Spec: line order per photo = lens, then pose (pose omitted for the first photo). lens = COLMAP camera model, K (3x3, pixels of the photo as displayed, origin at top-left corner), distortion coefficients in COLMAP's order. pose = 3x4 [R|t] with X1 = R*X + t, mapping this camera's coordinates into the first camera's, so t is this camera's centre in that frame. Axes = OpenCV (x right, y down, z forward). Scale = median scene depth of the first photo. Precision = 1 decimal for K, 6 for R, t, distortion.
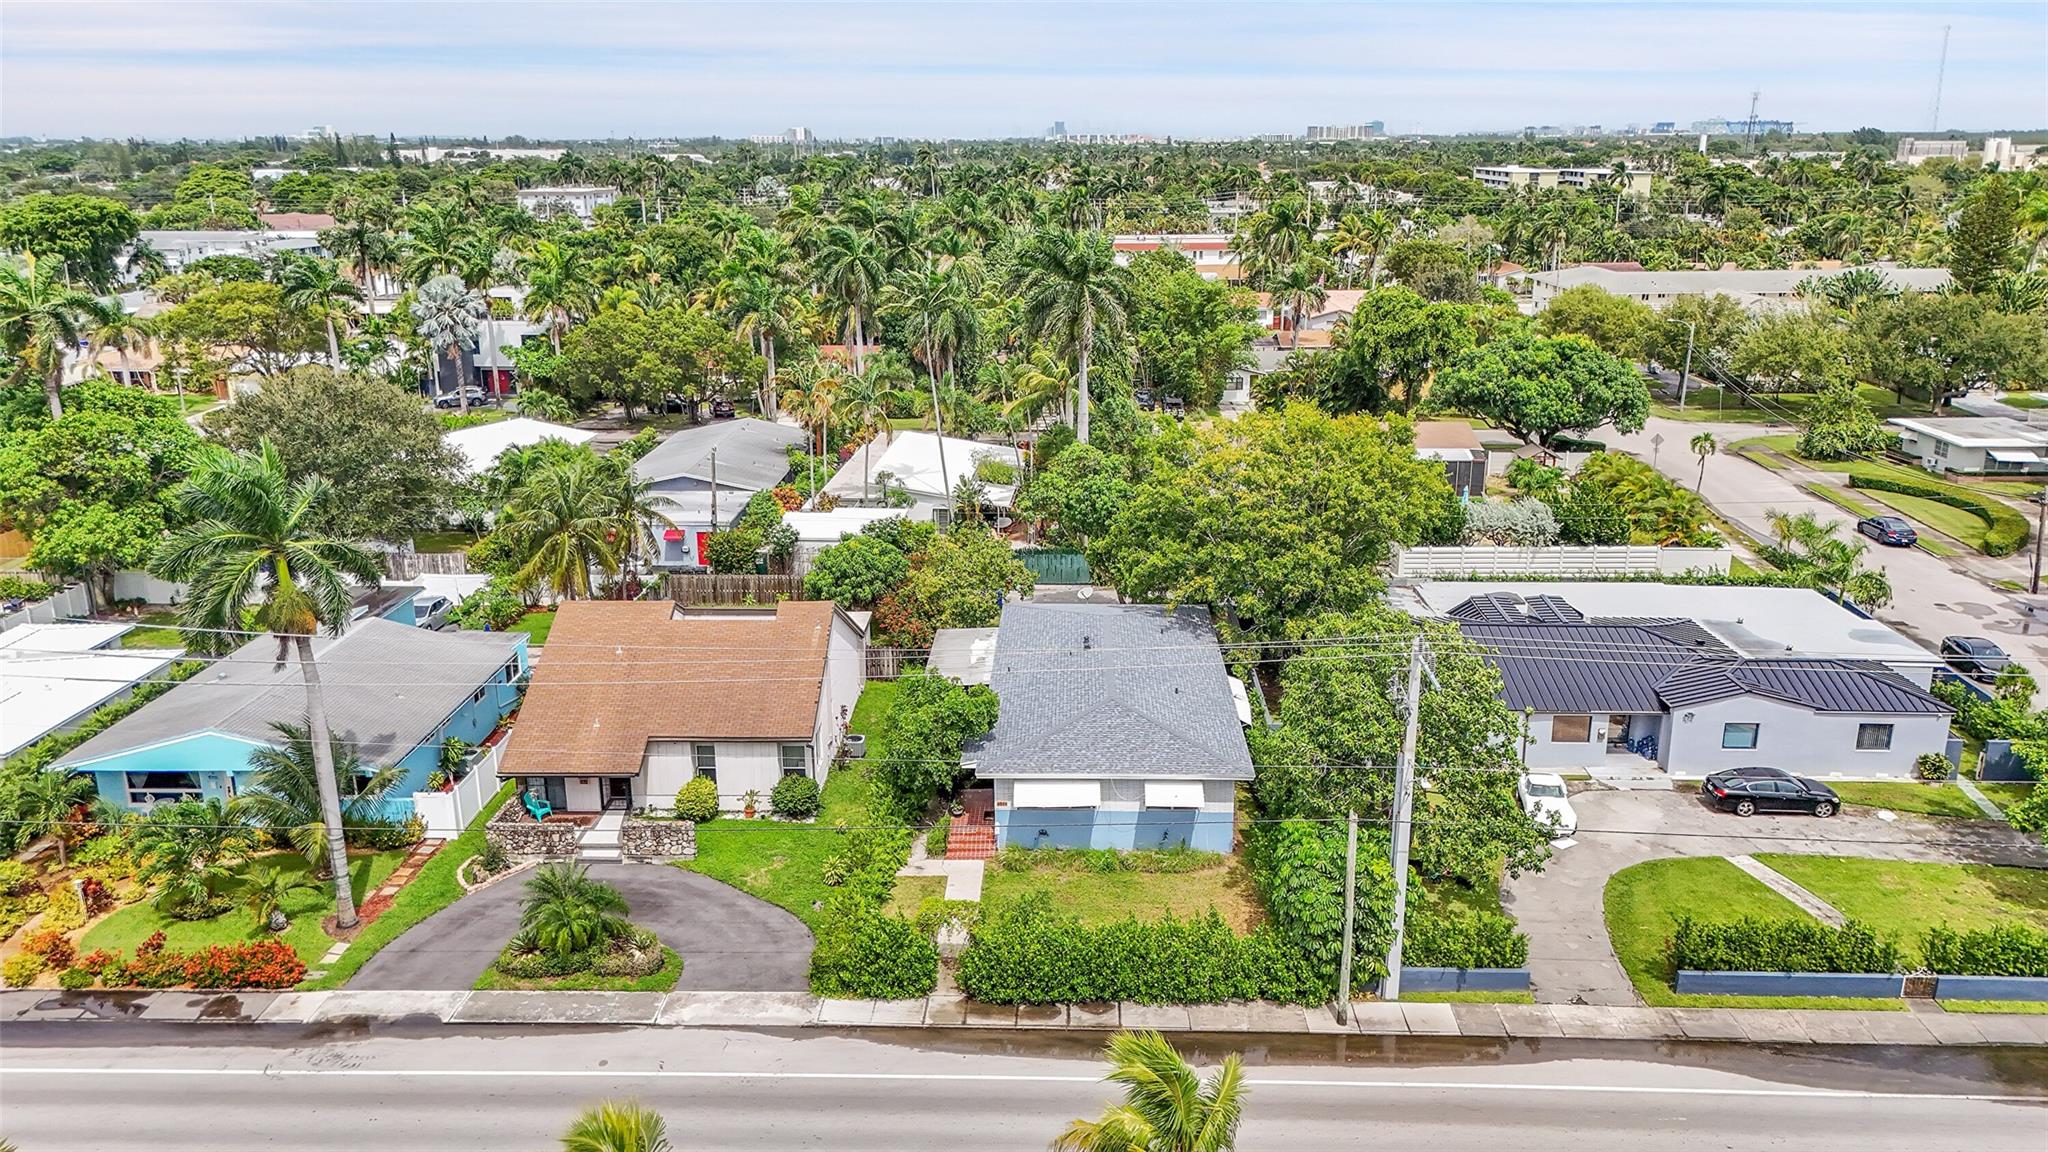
lens RADIAL K [[1507.7, 0, 1024.0], [0, 1507.7, 576.0], [0, 0, 1]] dist [0.059669, -0.030480]
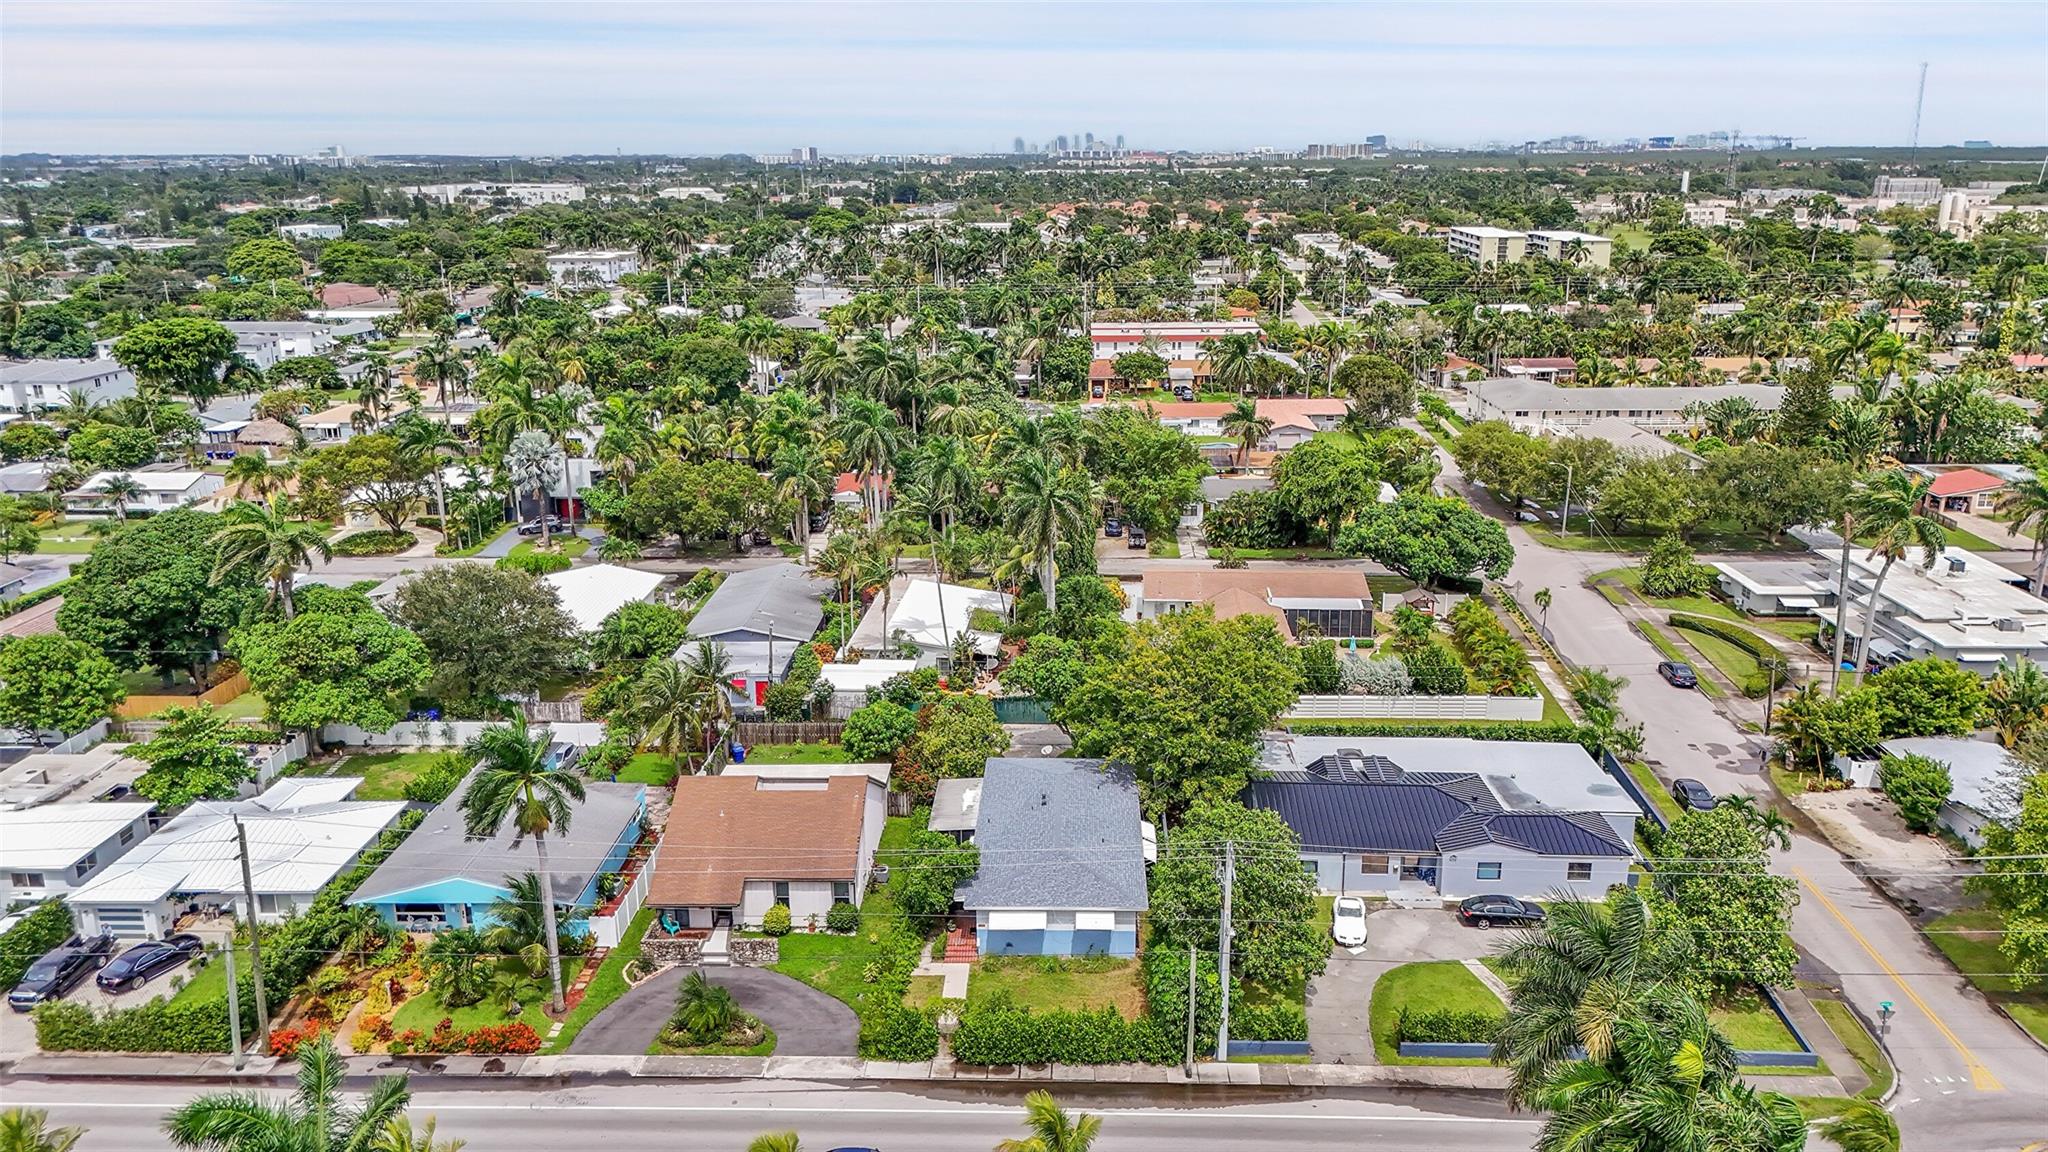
lens RADIAL K [[1507.7, 0, 1024.0], [0, 1507.7, 576.0], [0, 0, 1]] dist [0.059669, -0.030480]
pose [[0.999994, -0.001571, -0.003143, 0.031424], [0.001548, 0.999974, -0.007056, -0.177657], [0.003154, 0.007051, 0.999970, -0.484296]]
